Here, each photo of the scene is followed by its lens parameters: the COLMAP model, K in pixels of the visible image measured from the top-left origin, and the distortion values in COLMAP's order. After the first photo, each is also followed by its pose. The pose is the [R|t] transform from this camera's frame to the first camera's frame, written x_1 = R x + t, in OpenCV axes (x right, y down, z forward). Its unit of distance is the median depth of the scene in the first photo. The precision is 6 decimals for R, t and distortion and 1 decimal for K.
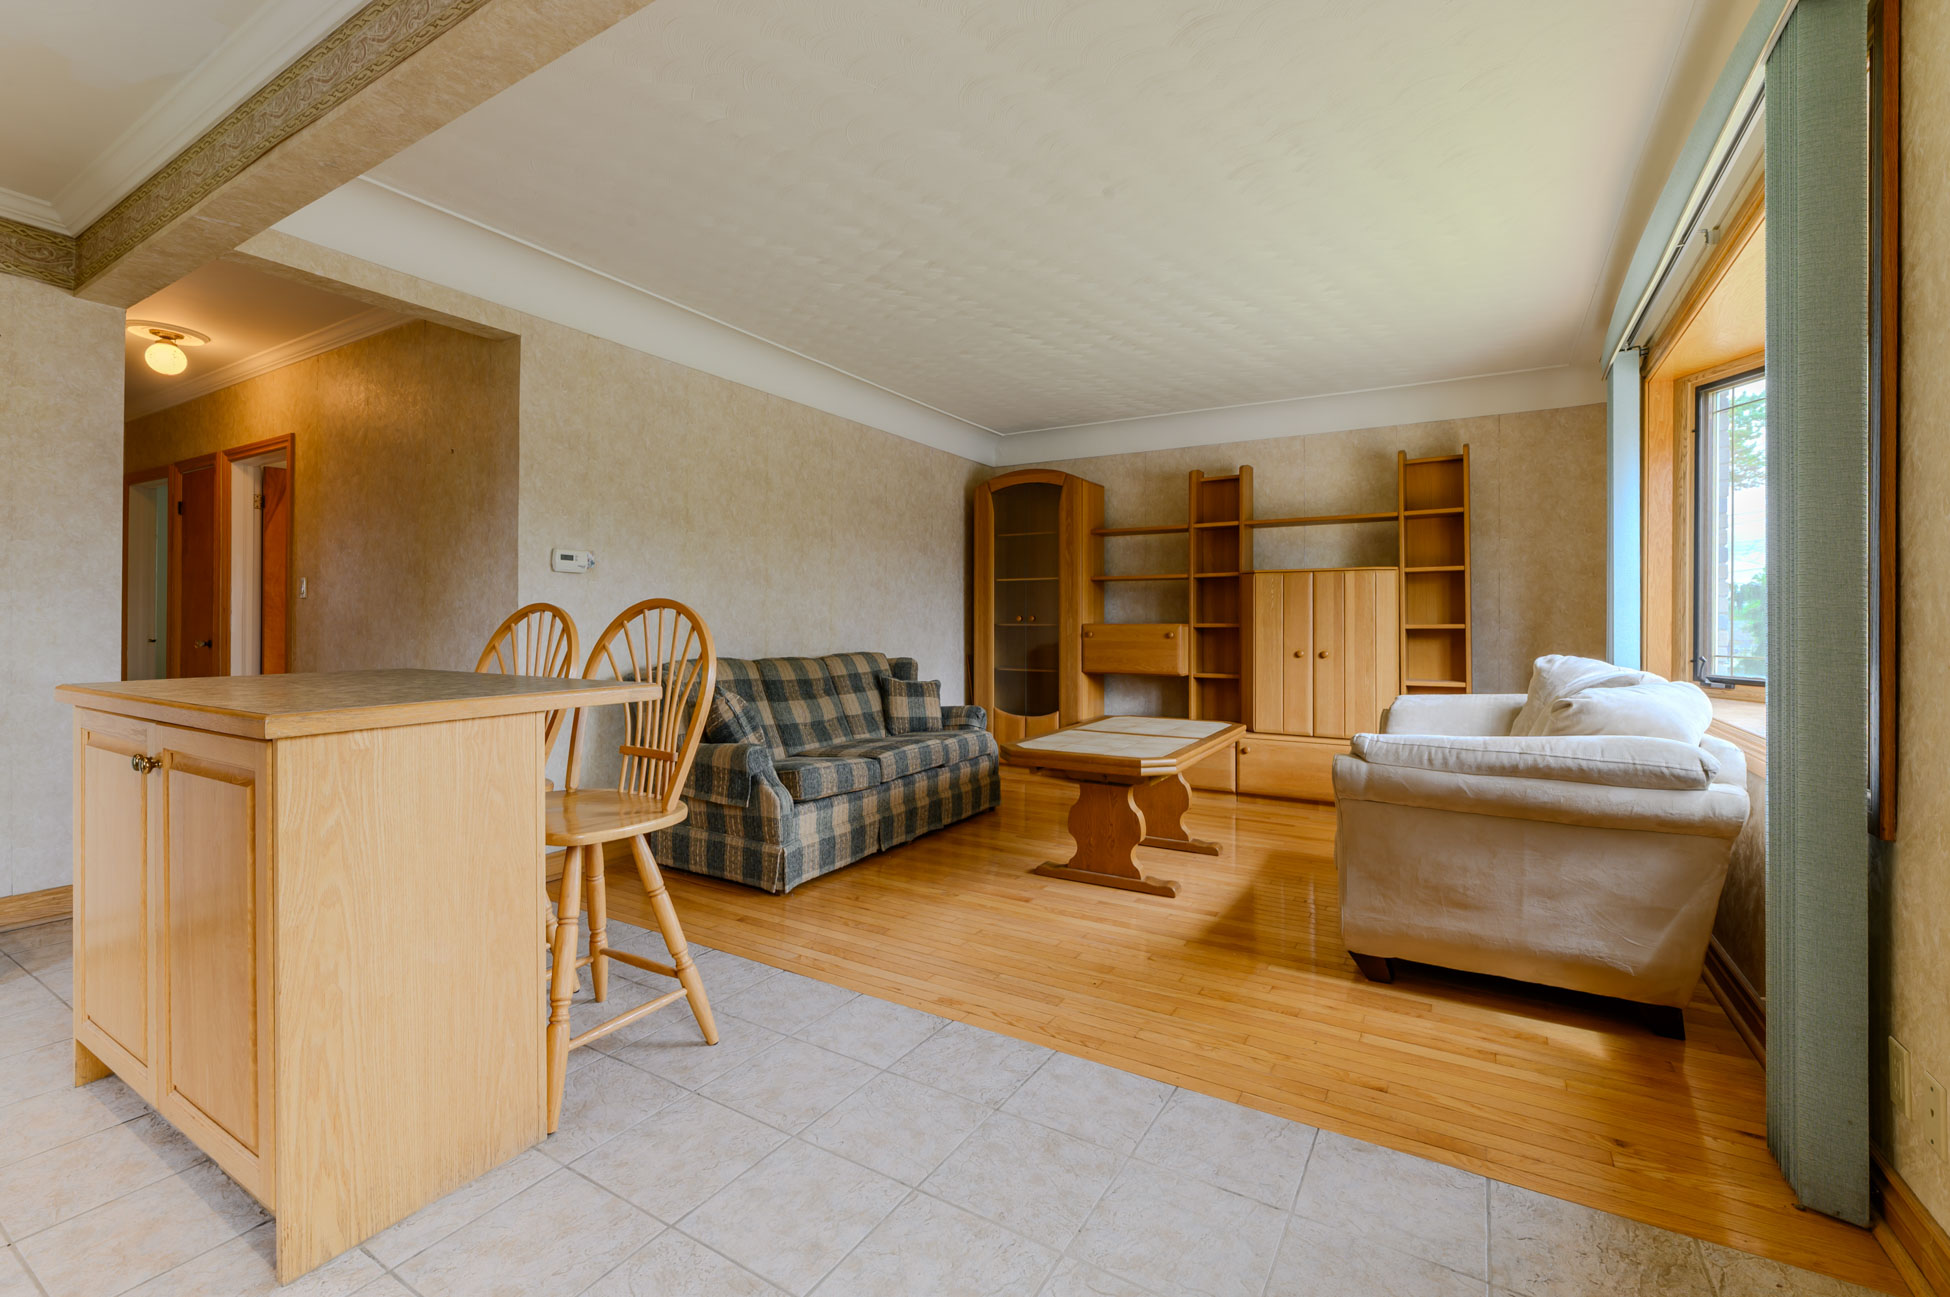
lens RADIAL K [[821.4, 0, 938.0], [0, 821.4, 623.3], [0, 0, 1]] dist [0.001114, 0.000543]
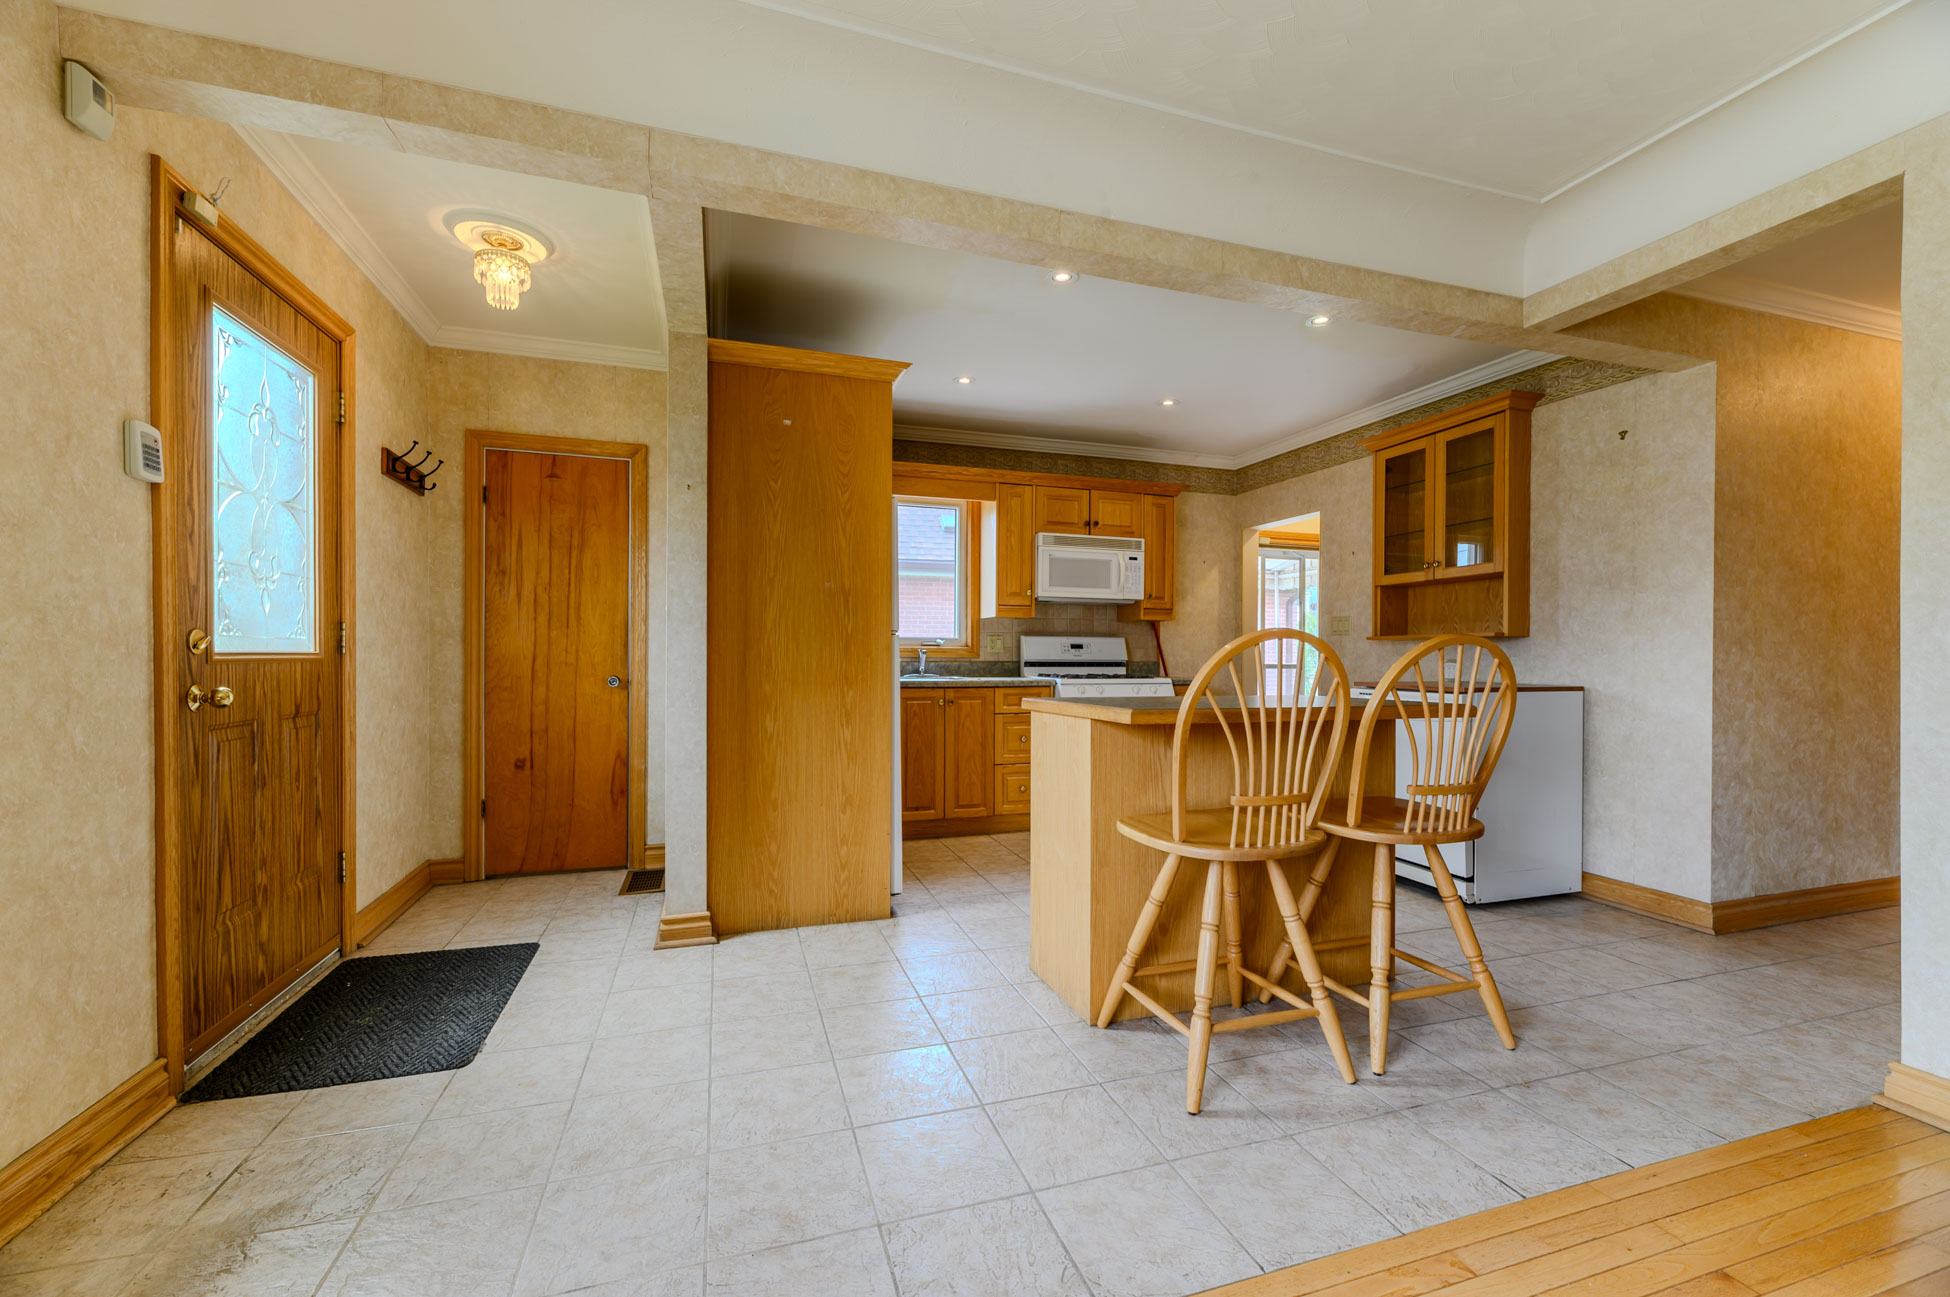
lens RADIAL K [[810.5, 0, 1000.7], [0, 810.5, 663.3], [0, 0, 1]] dist [0.001534, -0.001387]
pose [[-0.608888, -0.003735, -0.793247, 0.248892], [-0.007812, 0.999969, 0.001287, 0.004980], [0.793217, 0.006981, -0.608898, 0.605706]]
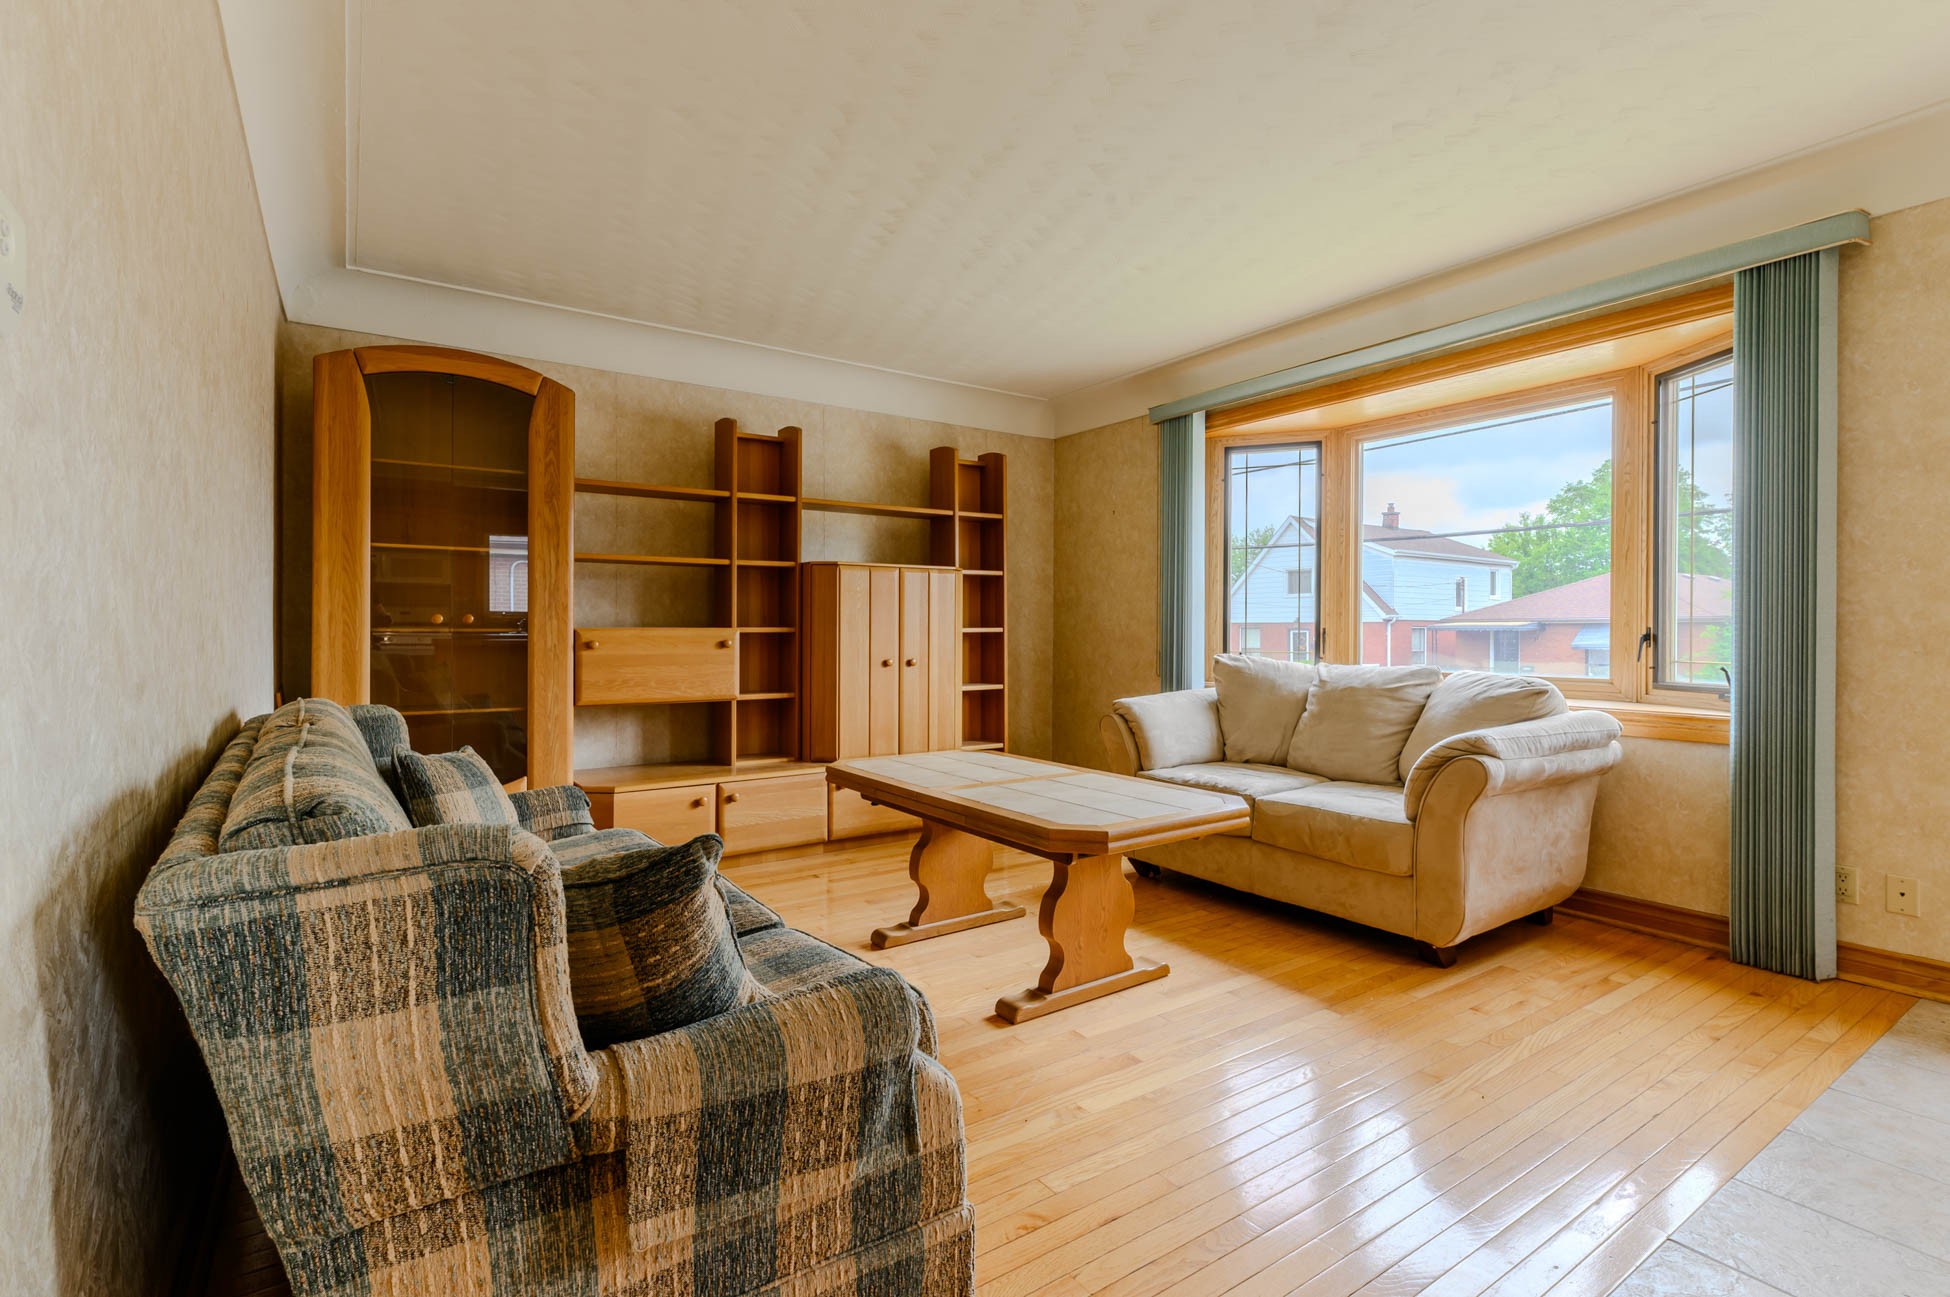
lens RADIAL K [[893.2, 0, 972.1], [0, 893.2, 634.1], [0, 0, 1]] dist [-0.003944, 0.000527]
pose [[0.405771, -0.008996, 0.913931, -0.392959], [-0.000248, 0.999950, 0.009952, -0.002064], [-0.913975, -0.004265, 0.405748, 0.566165]]
